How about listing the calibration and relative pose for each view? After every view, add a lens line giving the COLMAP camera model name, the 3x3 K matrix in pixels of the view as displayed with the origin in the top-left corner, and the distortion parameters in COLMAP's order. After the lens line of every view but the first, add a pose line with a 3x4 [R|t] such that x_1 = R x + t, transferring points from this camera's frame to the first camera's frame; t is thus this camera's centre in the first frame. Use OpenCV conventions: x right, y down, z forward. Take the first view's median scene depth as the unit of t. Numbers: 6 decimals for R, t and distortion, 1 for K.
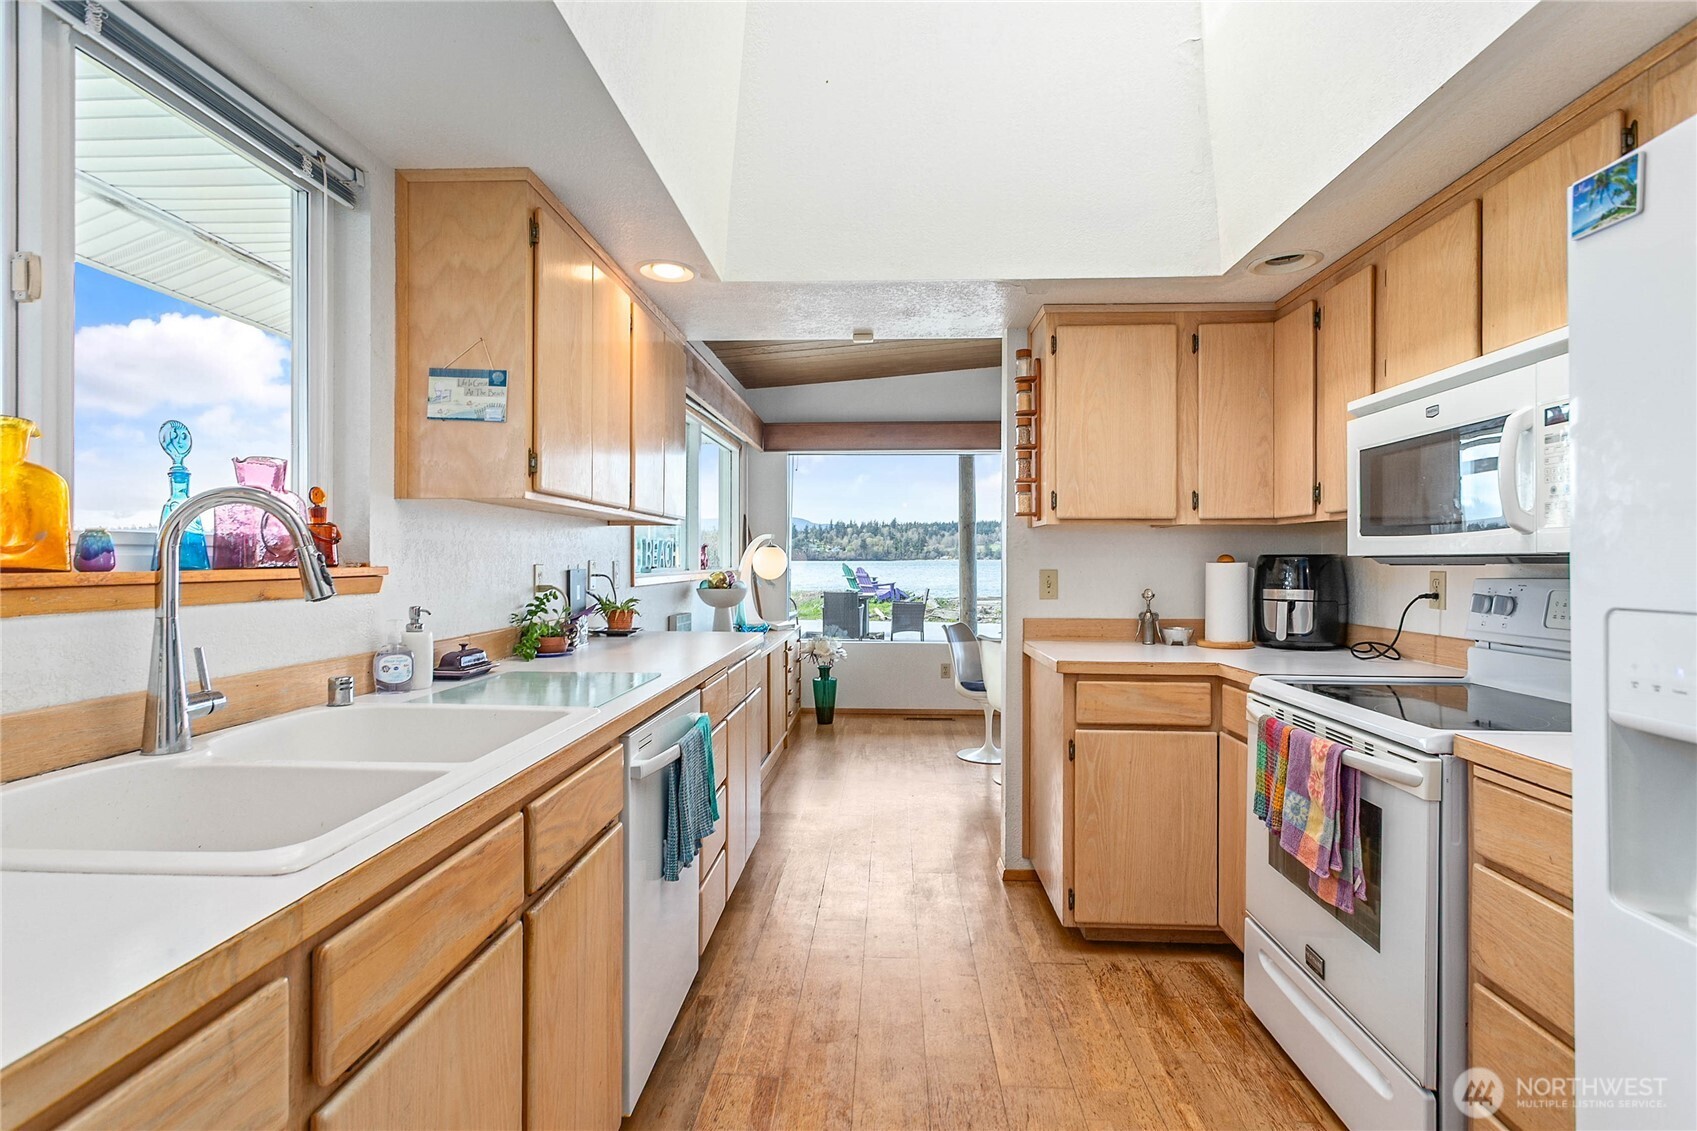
lens RADIAL K [[806.1, 0, 843.9], [0, 806.1, 559.3], [0, 0, 1]] dist [-0.001088, 0.001519]
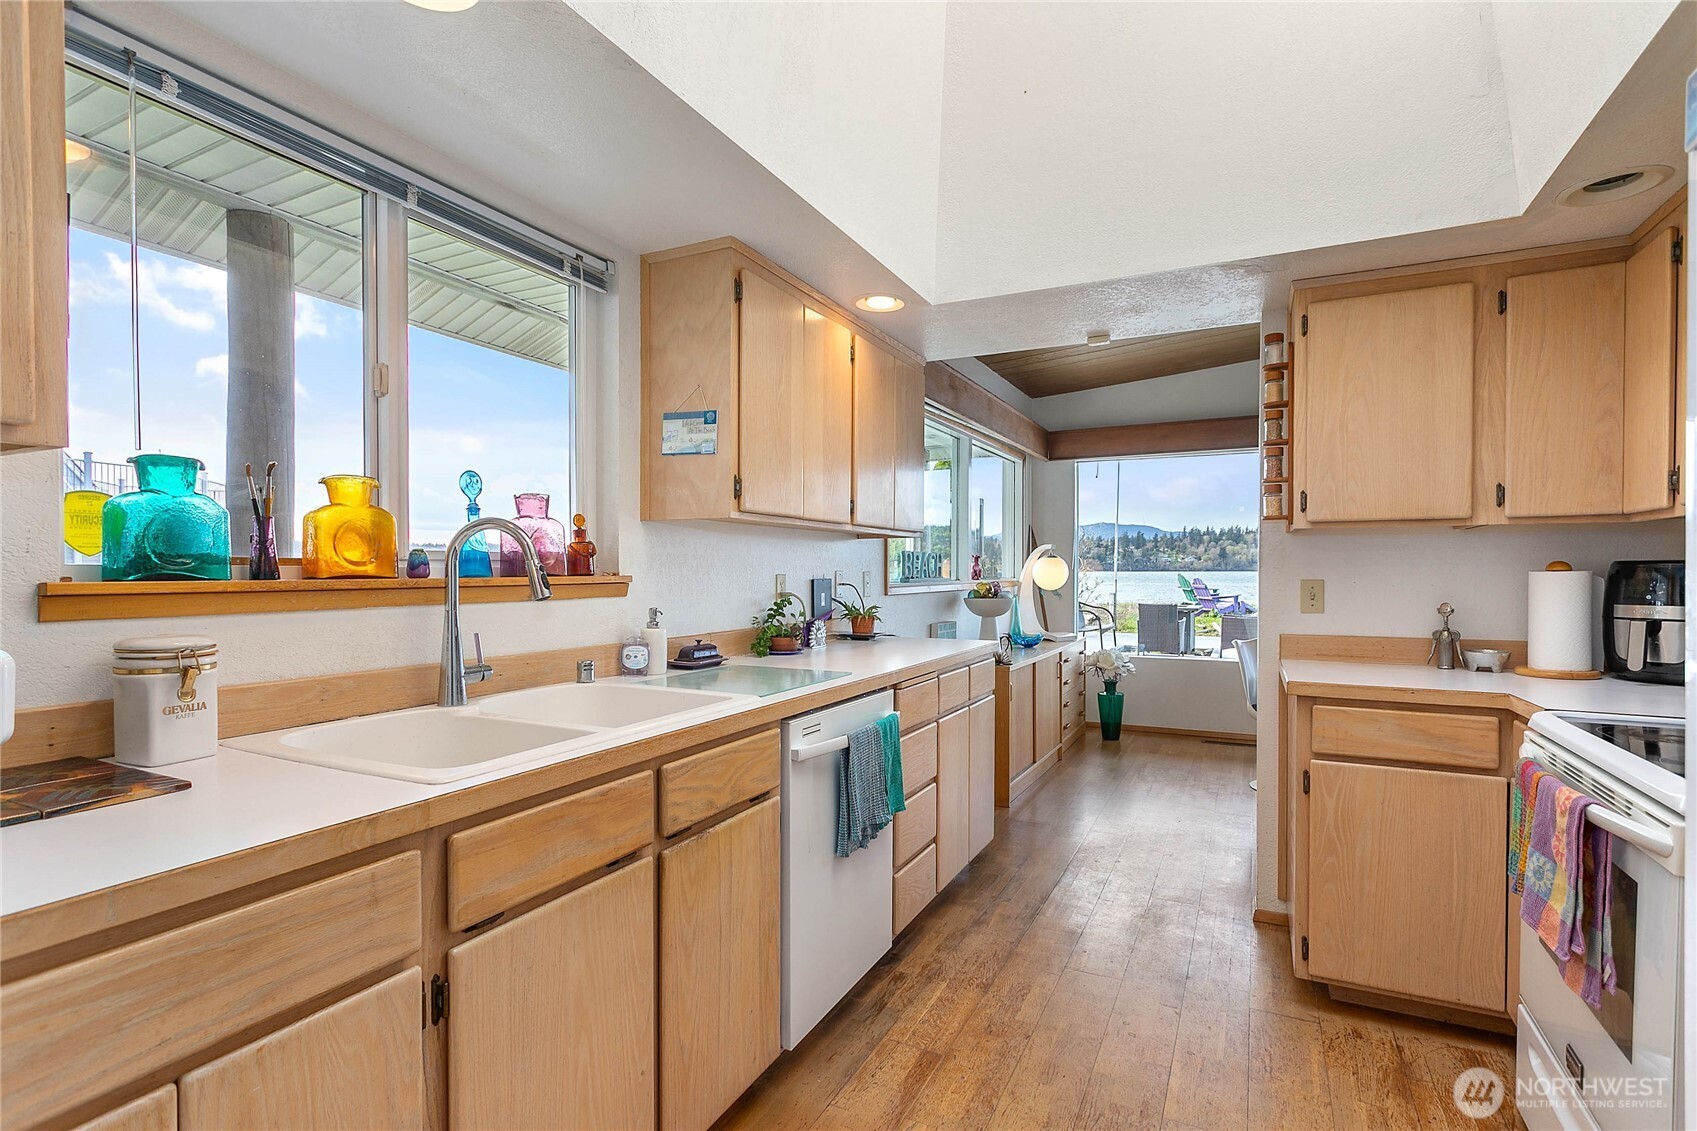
lens RADIAL K [[806.1, 0, 855.0], [0, 806.1, 580.6], [0, 0, 1]] dist [-0.001088, 0.001519]
pose [[0.919404, 0.001779, -0.393311, 0.174314], [0.003262, 0.999921, 0.012149, 0.001944], [0.393301, -0.012453, 0.919325, -0.011738]]
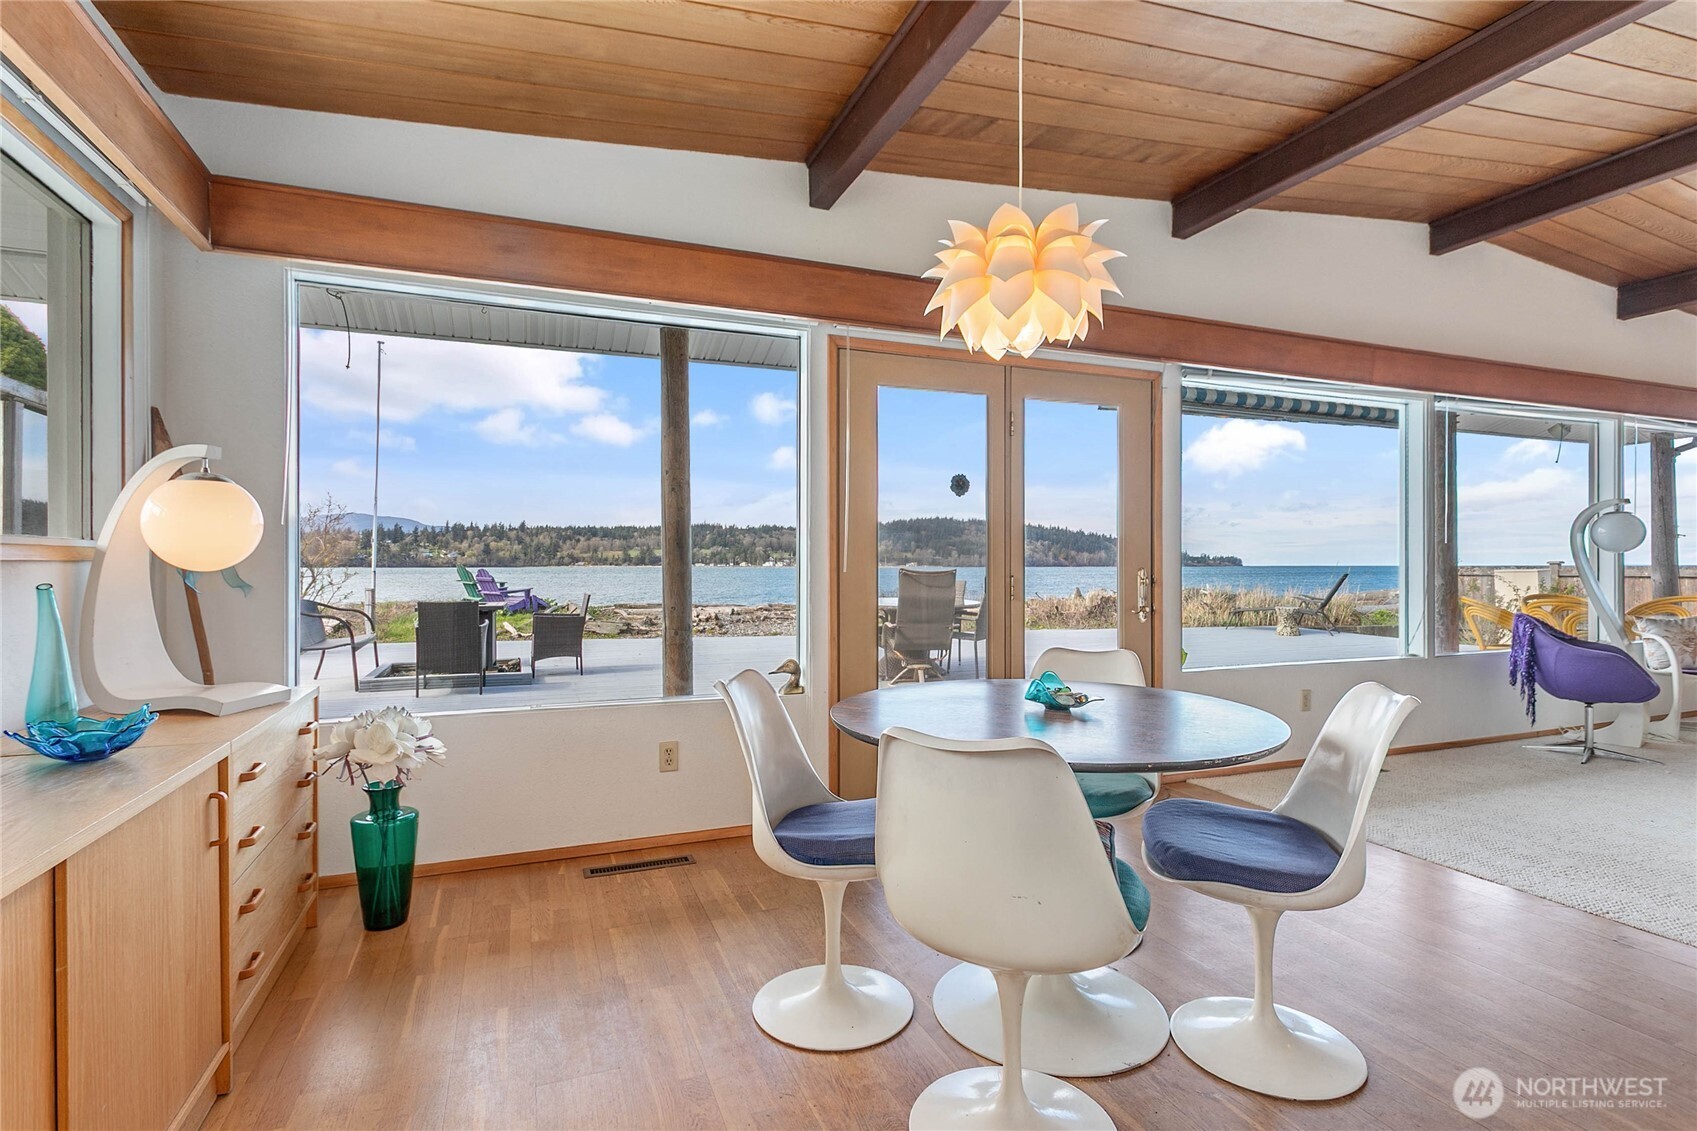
lens RADIAL K [[806.1, 0, 845.1], [0, 806.1, 564.9], [0, 0, 1]] dist [-0.001088, 0.001519]
pose [[0.903599, -0.001954, 0.428375, 0.028238], [0.002205, 0.999998, -0.000089, 0.053083], [-0.428373, 0.001025, 0.903601, 1.256526]]
